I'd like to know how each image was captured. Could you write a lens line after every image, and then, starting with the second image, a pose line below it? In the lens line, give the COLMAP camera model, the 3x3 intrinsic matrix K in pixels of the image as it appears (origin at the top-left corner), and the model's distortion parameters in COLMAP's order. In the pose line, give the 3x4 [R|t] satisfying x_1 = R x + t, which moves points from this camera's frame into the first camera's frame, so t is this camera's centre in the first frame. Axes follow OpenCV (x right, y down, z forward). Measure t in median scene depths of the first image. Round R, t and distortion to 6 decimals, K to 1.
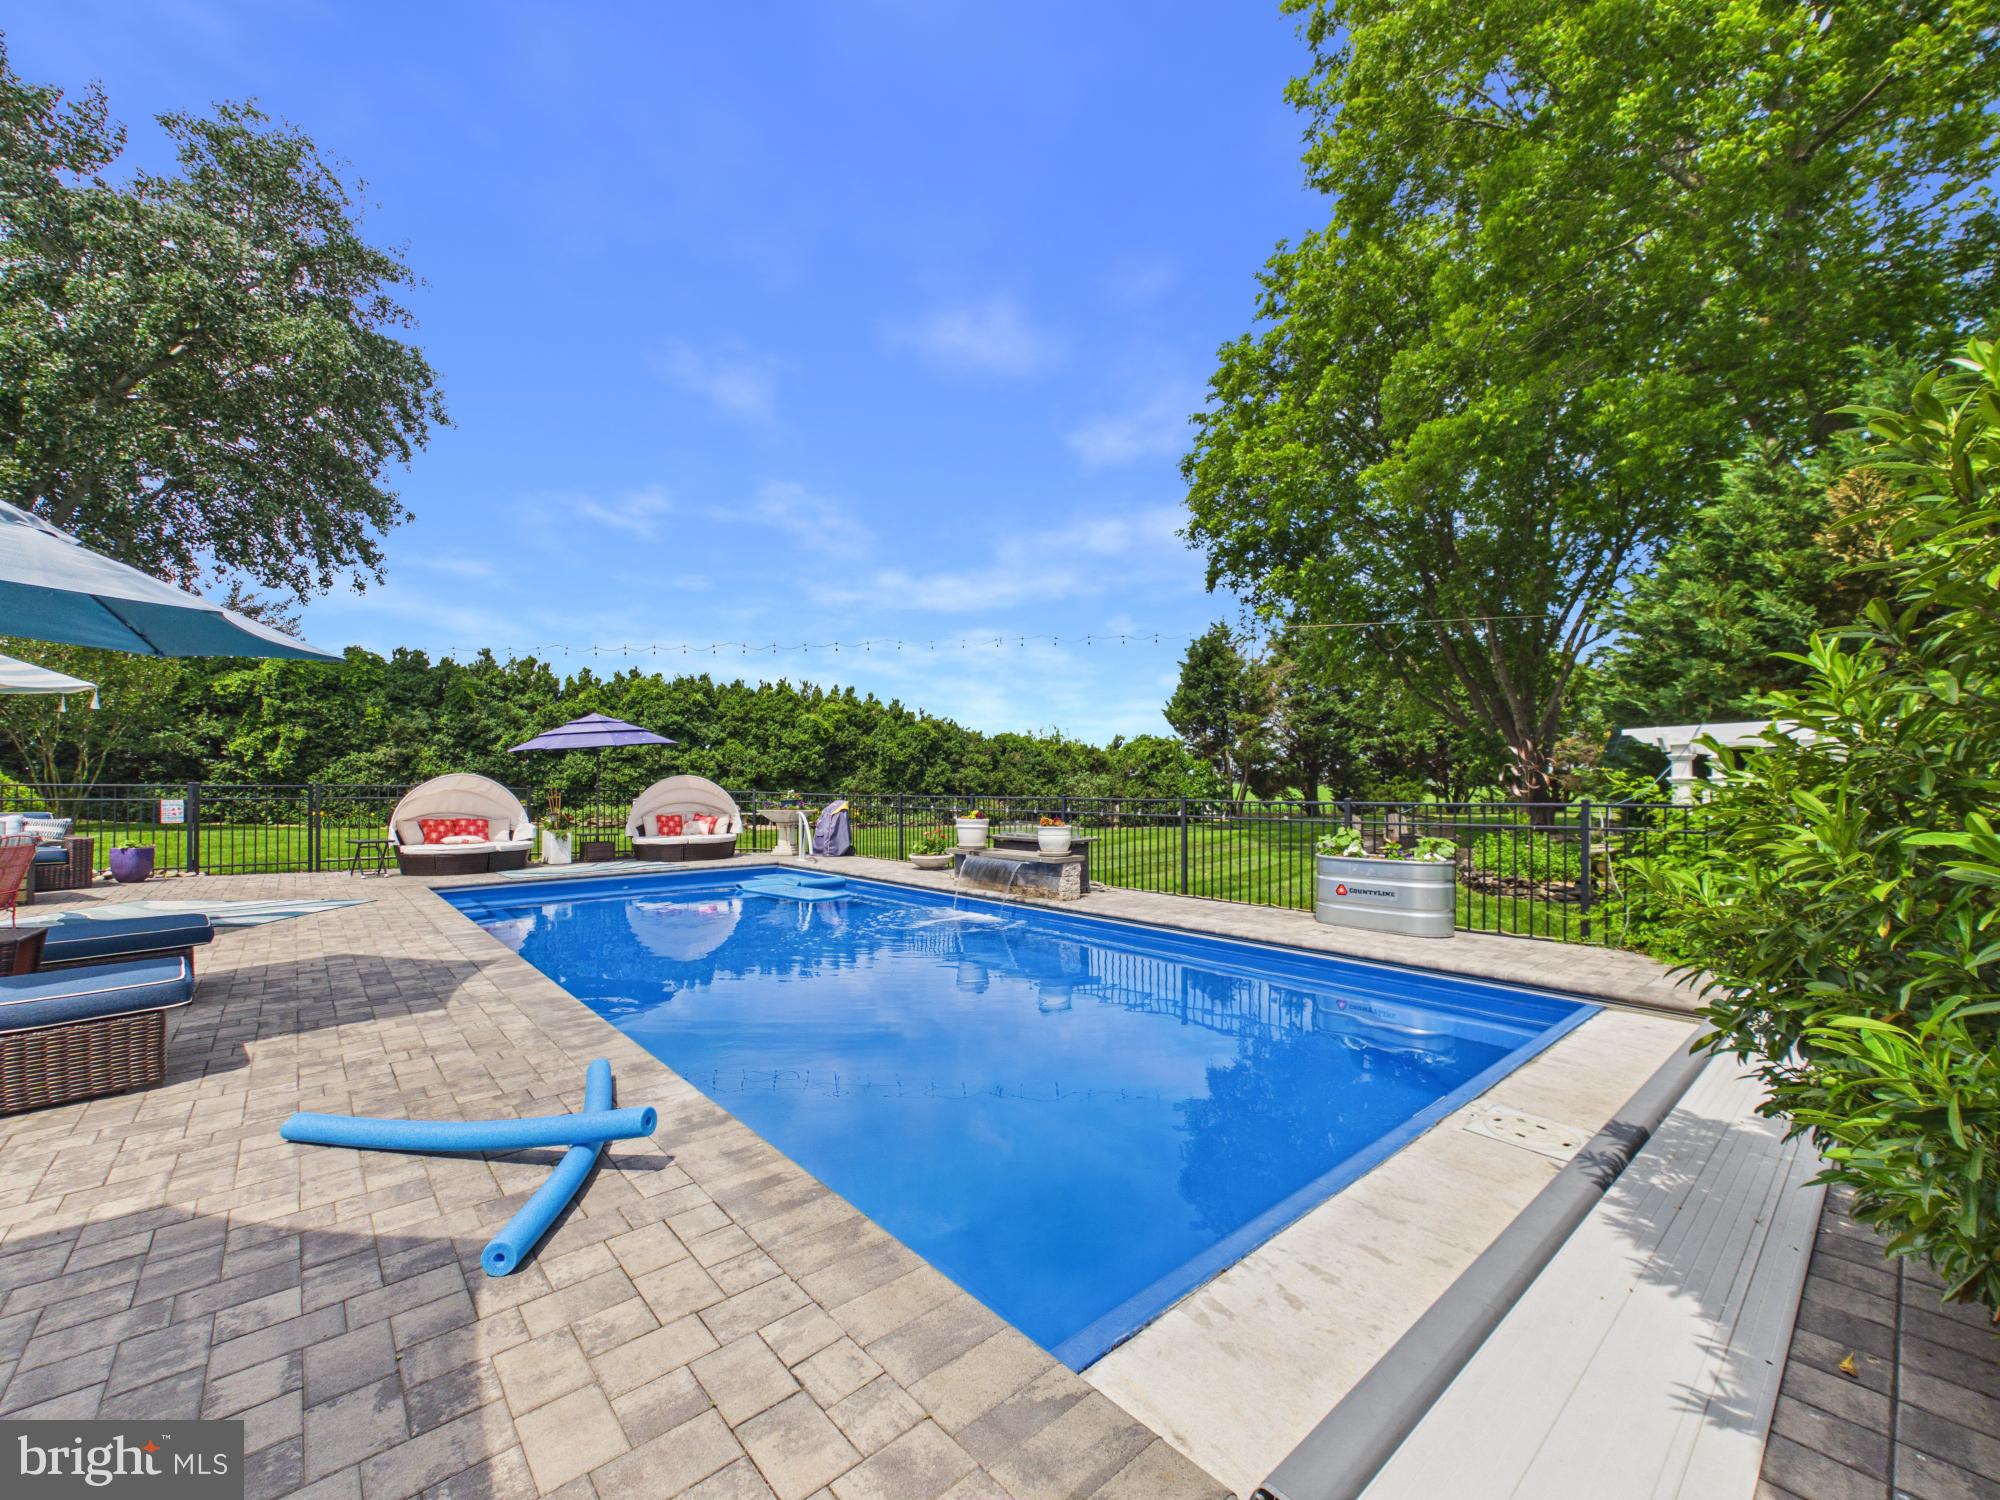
lens RADIAL K [[809.2, 0, 1007.4], [0, 809.2, 748.7], [0, 0, 1]] dist [0.000660, 0.000140]
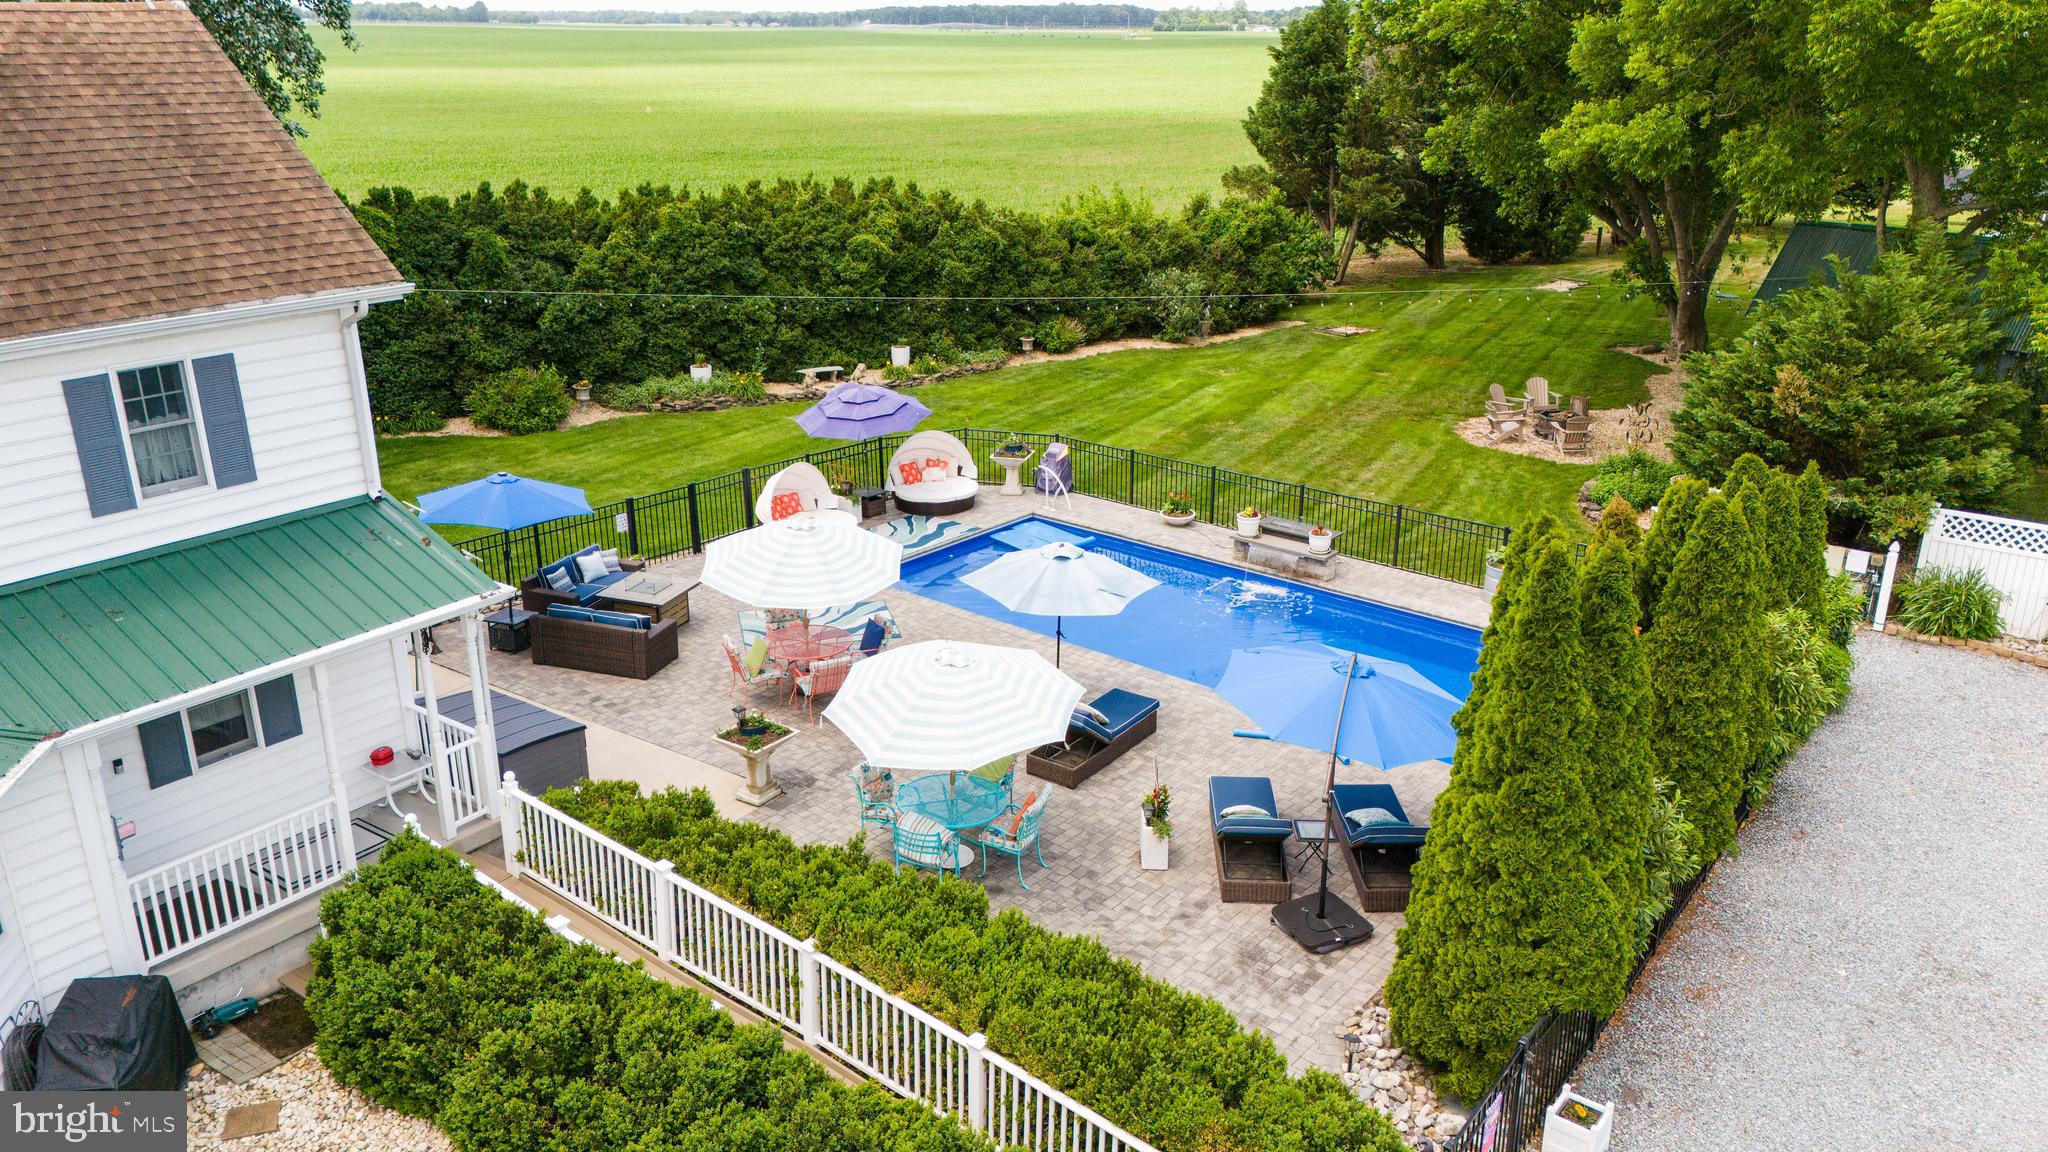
lens RADIAL K [[1501.6, 0, 1022.2], [0, 1501.6, 586.7], [0, 0, 1]] dist [0.074374, -0.078120]
pose [[0.989978, -0.047797, 0.132889, -0.287729], [-0.009480, 0.916373, 0.400214, -0.304437], [-0.140905, -0.397463, 0.906735, -0.482375]]
